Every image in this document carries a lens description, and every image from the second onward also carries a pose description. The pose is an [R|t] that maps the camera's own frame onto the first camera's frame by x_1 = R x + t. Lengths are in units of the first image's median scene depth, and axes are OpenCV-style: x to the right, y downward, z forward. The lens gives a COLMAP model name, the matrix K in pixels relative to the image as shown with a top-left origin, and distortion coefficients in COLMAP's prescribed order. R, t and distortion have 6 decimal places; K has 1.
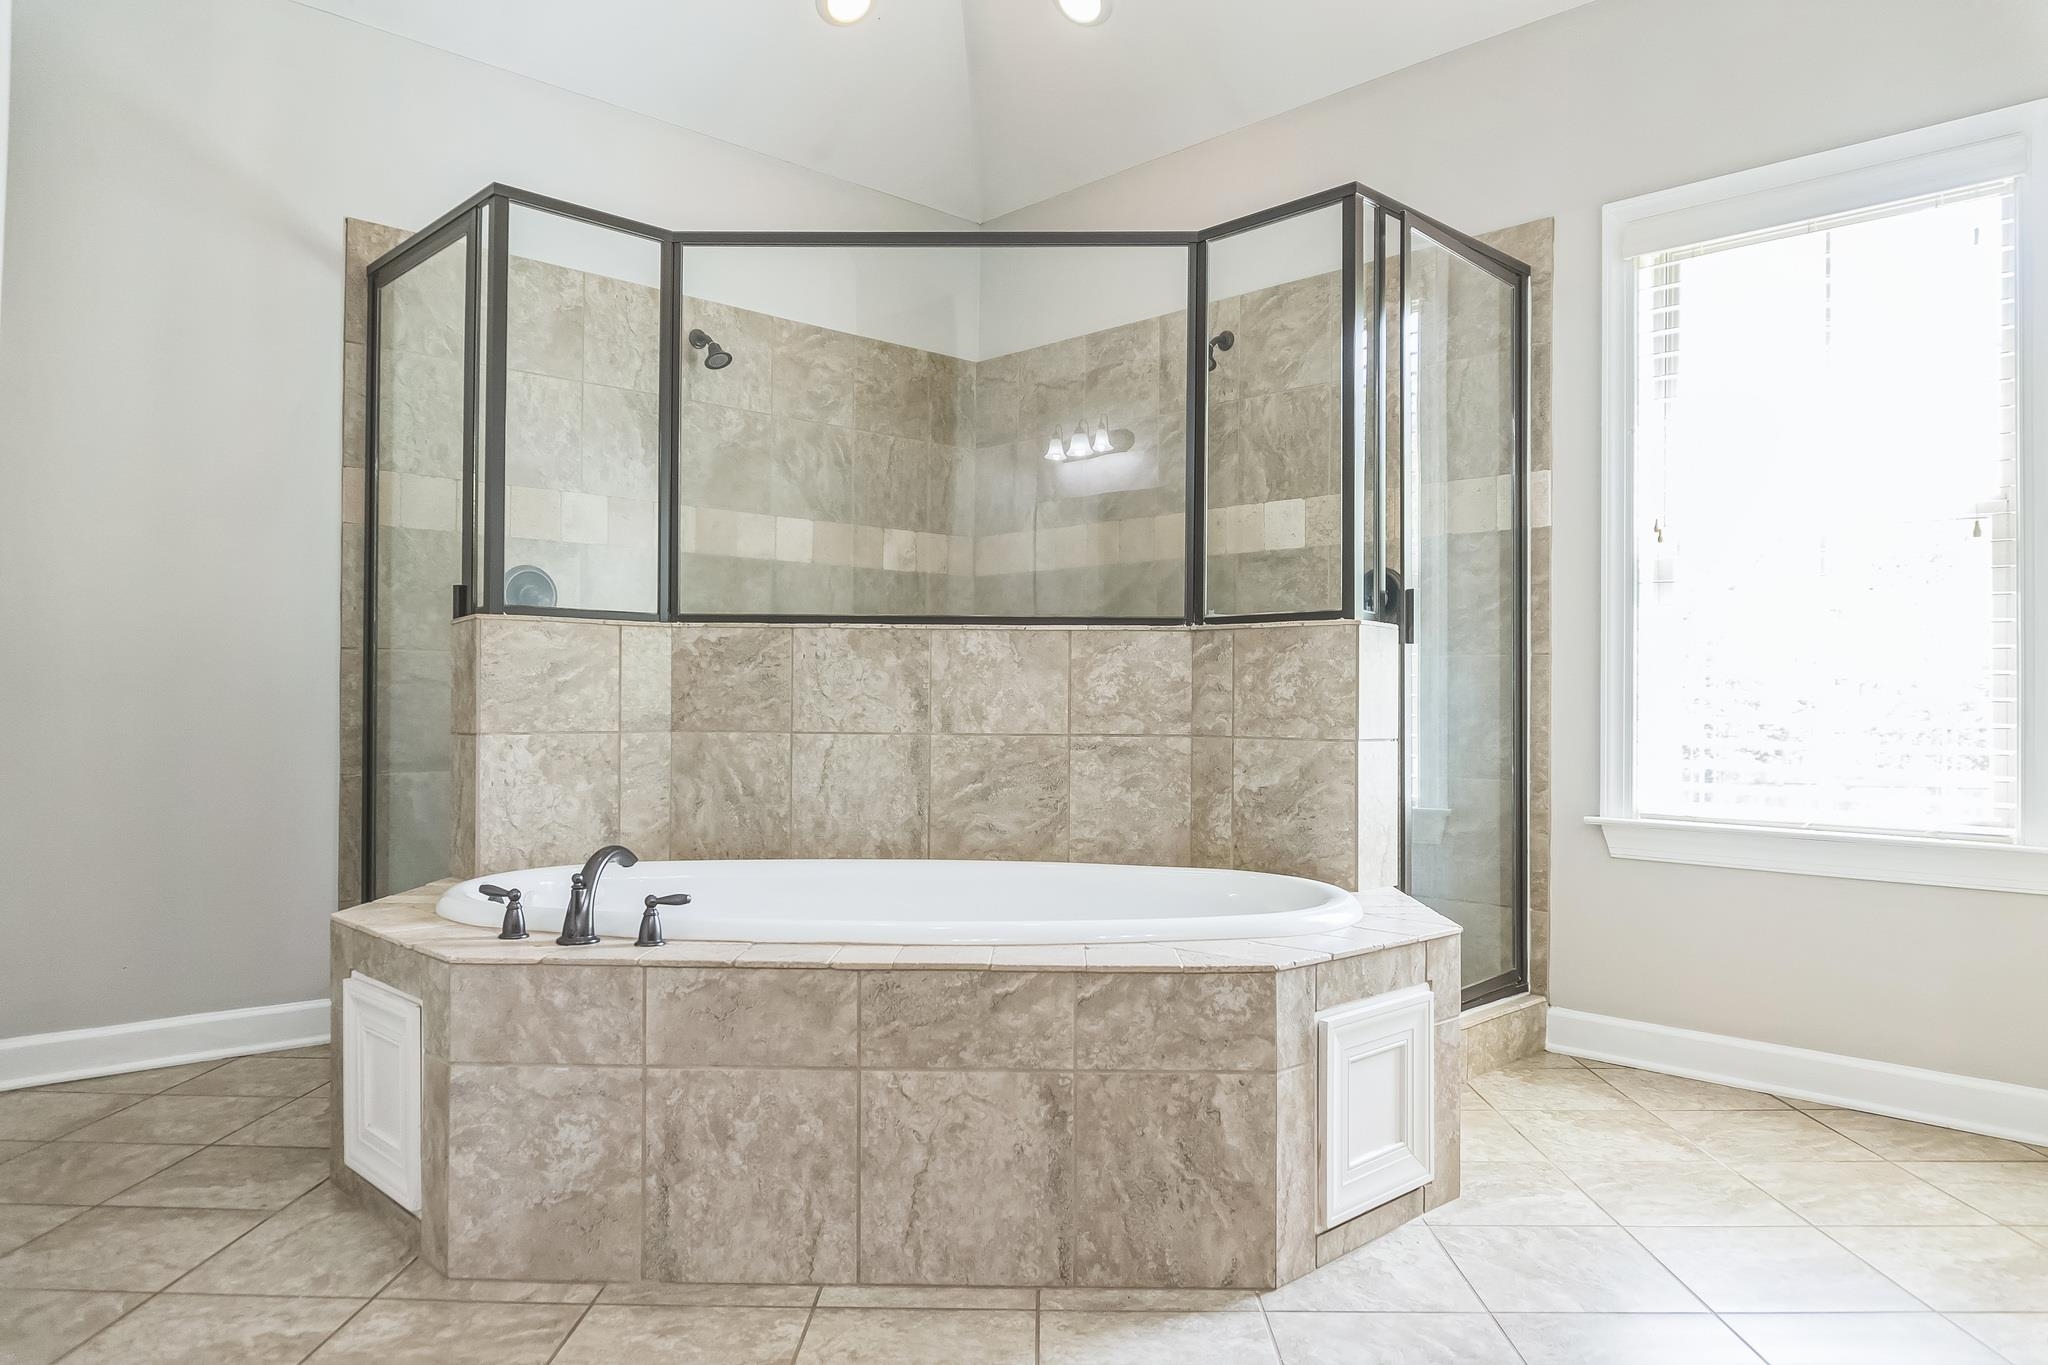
lens RADIAL K [[1393.3, 0, 979.2], [0, 1393.3, 692.5], [0, 0, 1]] dist [-0.020735, -0.004050]
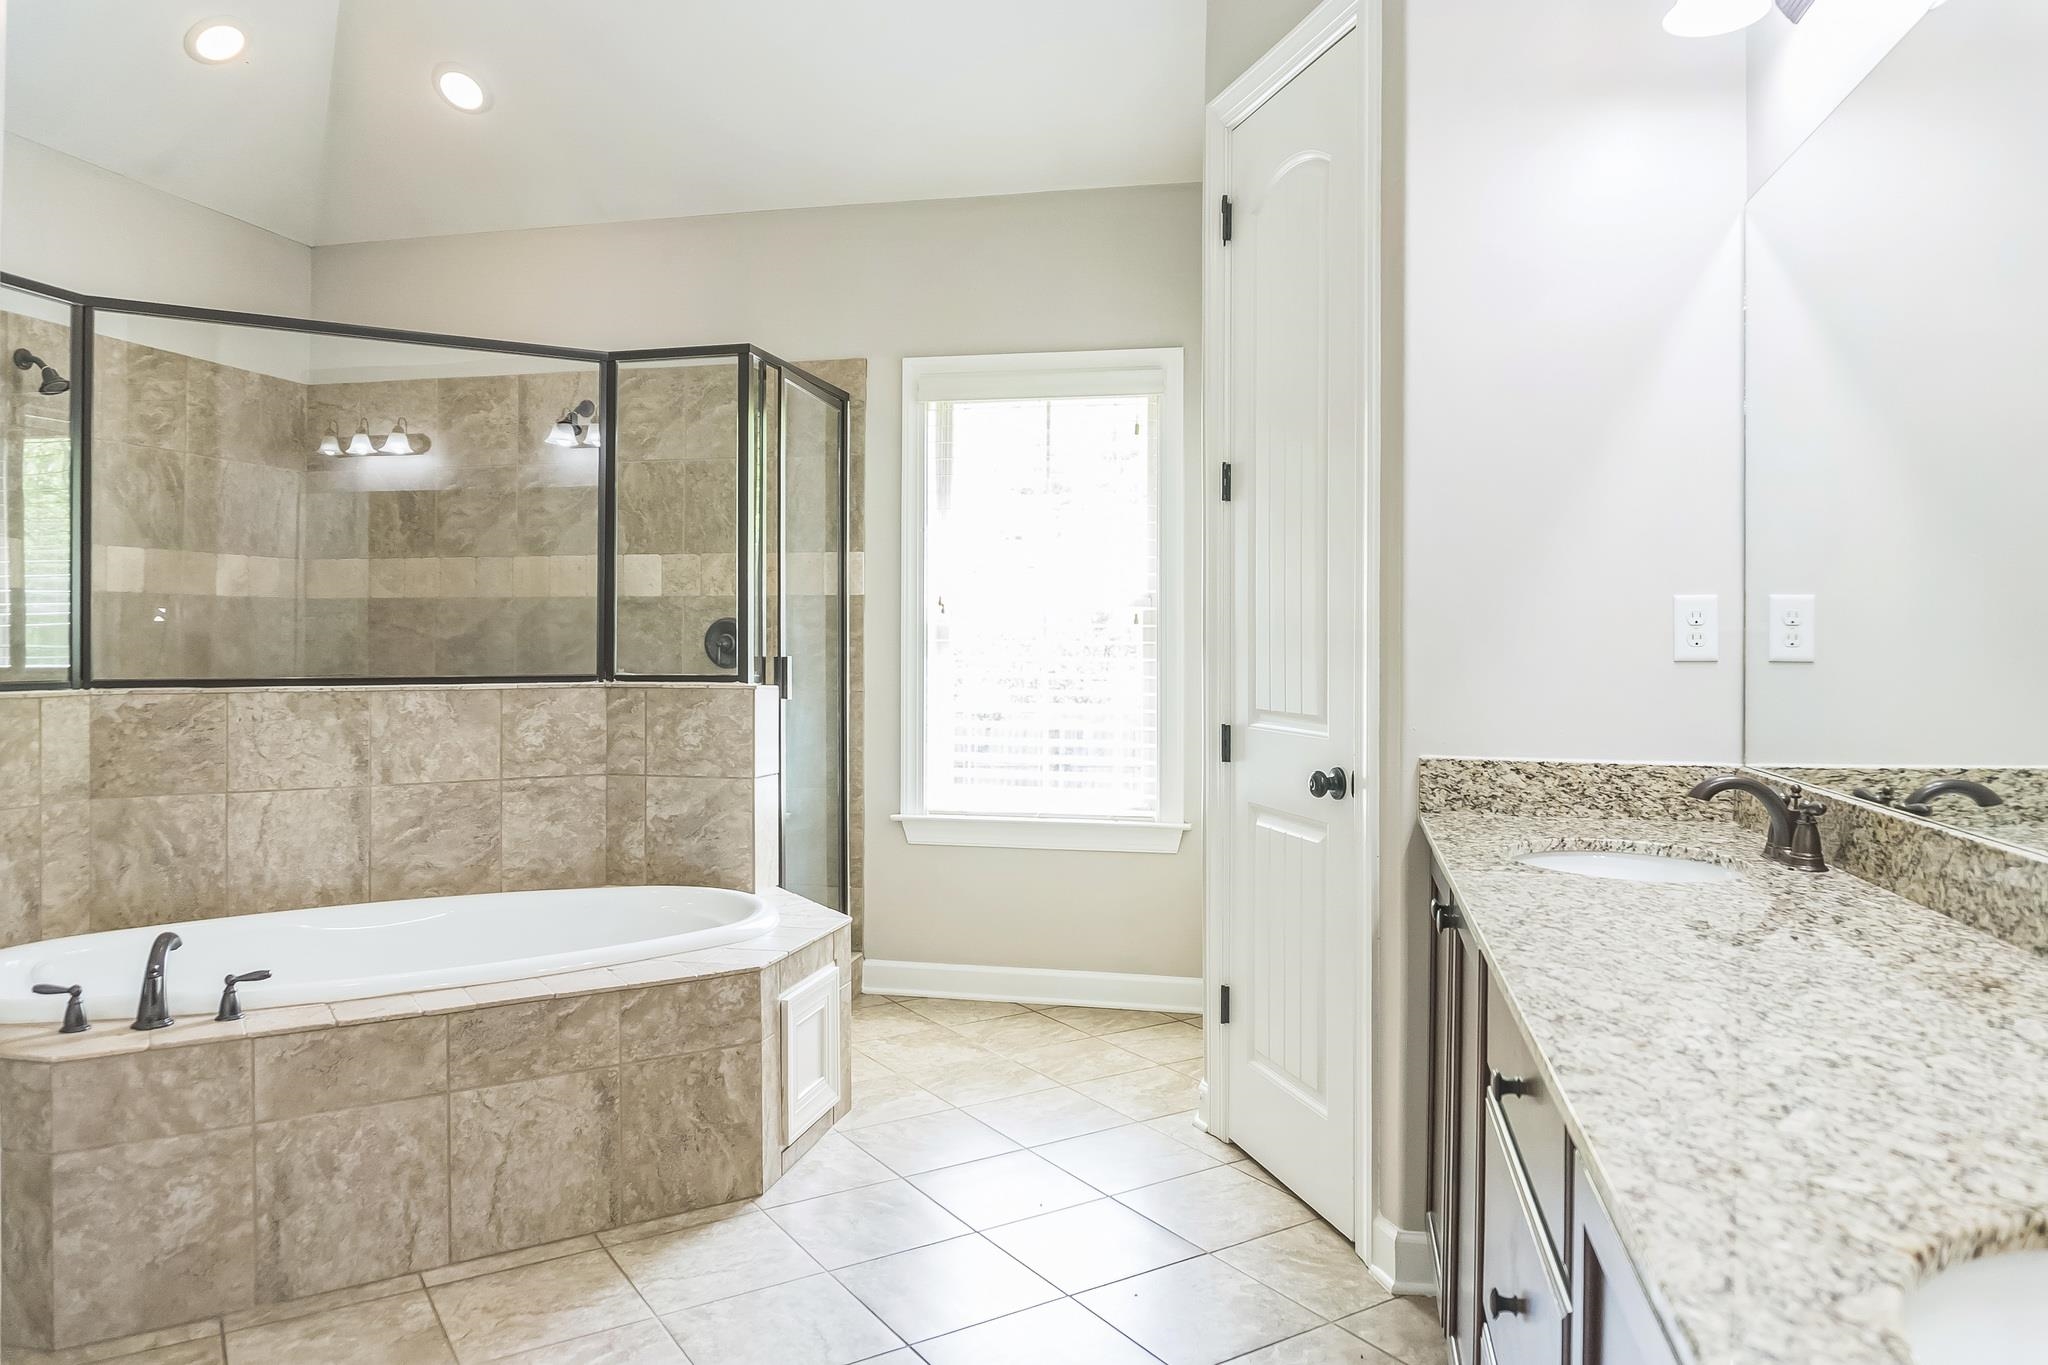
lens RADIAL K [[1393.3, 0, 1041.1], [0, 1393.3, 679.4], [0, 0, 1]] dist [-0.020735, -0.004050]
pose [[0.823320, -0.016418, 0.567341, -0.231158], [0.001929, 0.999657, 0.026130, -0.086588], [-0.567575, -0.020420, 0.823069, -0.208065]]
